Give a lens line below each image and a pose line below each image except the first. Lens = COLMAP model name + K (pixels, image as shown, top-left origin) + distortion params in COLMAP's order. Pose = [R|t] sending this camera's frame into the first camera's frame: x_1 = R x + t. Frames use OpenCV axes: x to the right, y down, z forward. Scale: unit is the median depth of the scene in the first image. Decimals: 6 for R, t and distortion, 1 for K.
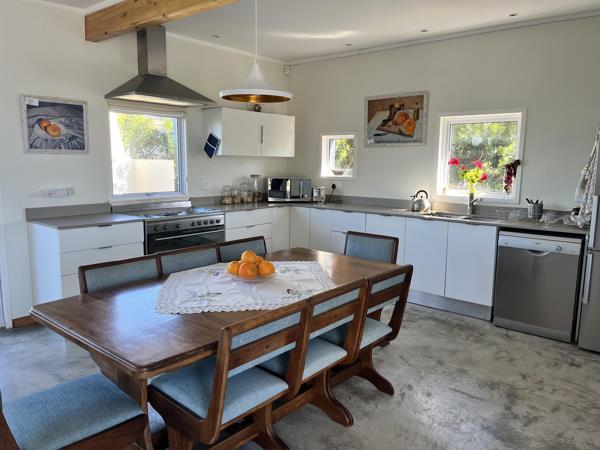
lens RADIAL K [[449.3, 0, 297.2], [0, 449.3, 222.8], [0, 0, 1]] dist [0.029152, -0.010194]
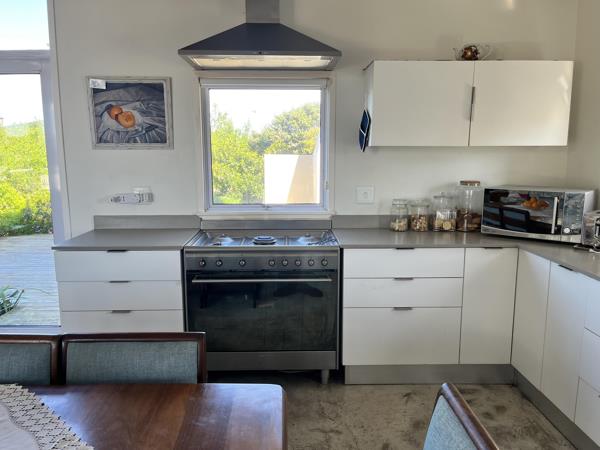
lens RADIAL K [[449.3, 0, 297.2], [0, 449.3, 222.8], [0, 0, 1]] dist [0.029152, -0.010194]
pose [[0.667919, 0.102674, -0.737118, 0.205815], [-0.095203, 0.994088, 0.052203, -0.076424], [0.738120, 0.035308, 0.673745, 0.563658]]
